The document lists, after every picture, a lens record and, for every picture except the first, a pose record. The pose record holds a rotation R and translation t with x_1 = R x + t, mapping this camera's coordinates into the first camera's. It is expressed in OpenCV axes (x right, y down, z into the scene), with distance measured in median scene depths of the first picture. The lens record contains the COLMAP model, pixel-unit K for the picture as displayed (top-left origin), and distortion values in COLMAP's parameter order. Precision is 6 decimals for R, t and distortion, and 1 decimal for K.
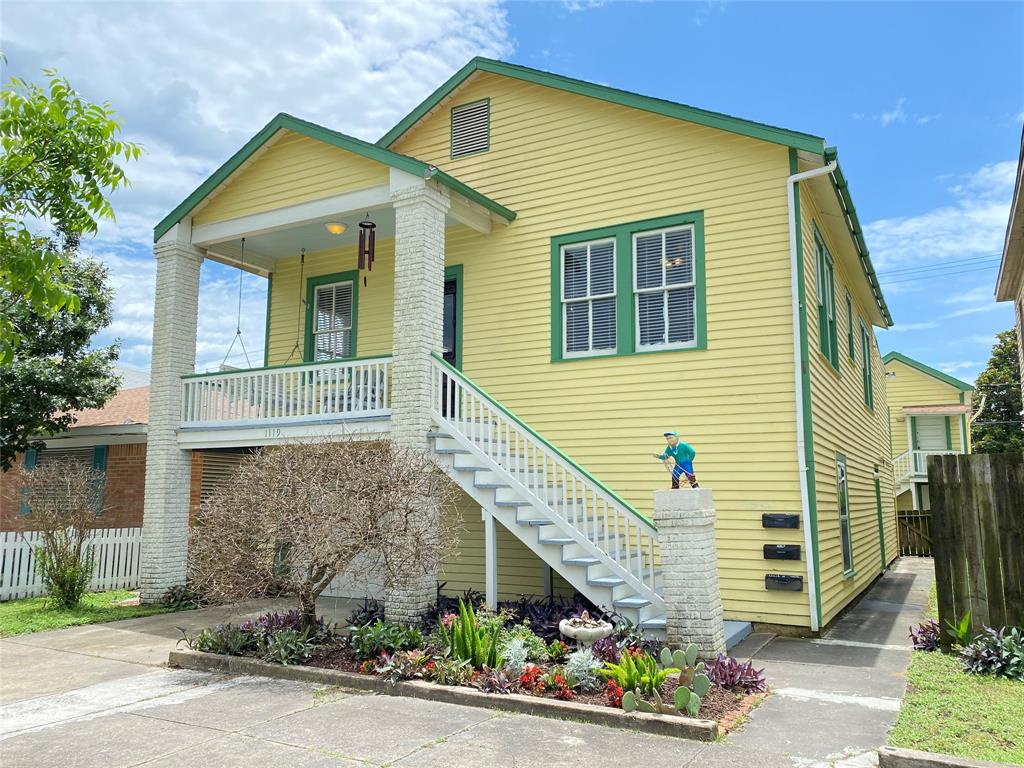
lens RADIAL K [[795.8, 0, 512.0], [0, 795.8, 384.0], [0, 0, 1]] dist [0.039334, -0.001352]
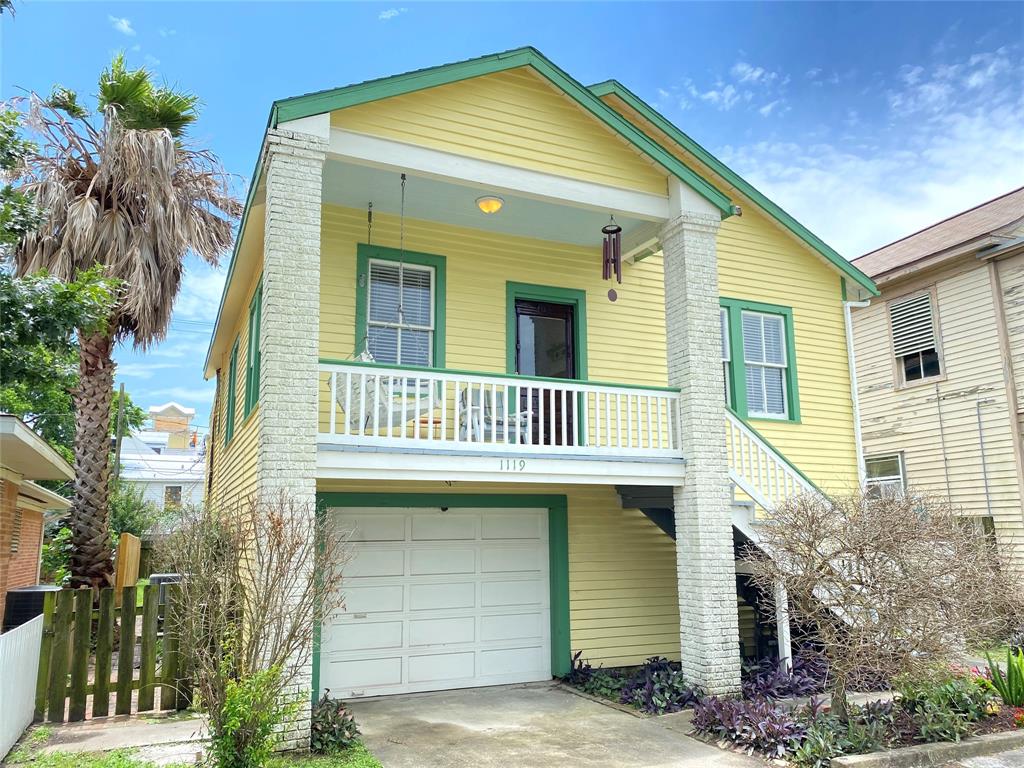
lens RADIAL K [[795.8, 0, 512.0], [0, 795.8, 384.0], [0, 0, 1]] dist [0.039334, -0.001352]
pose [[0.589482, 0.147552, 0.794191, -0.965432], [-0.104103, 0.988854, -0.106449, 0.070500], [-0.801045, -0.019928, 0.598272, 0.619129]]
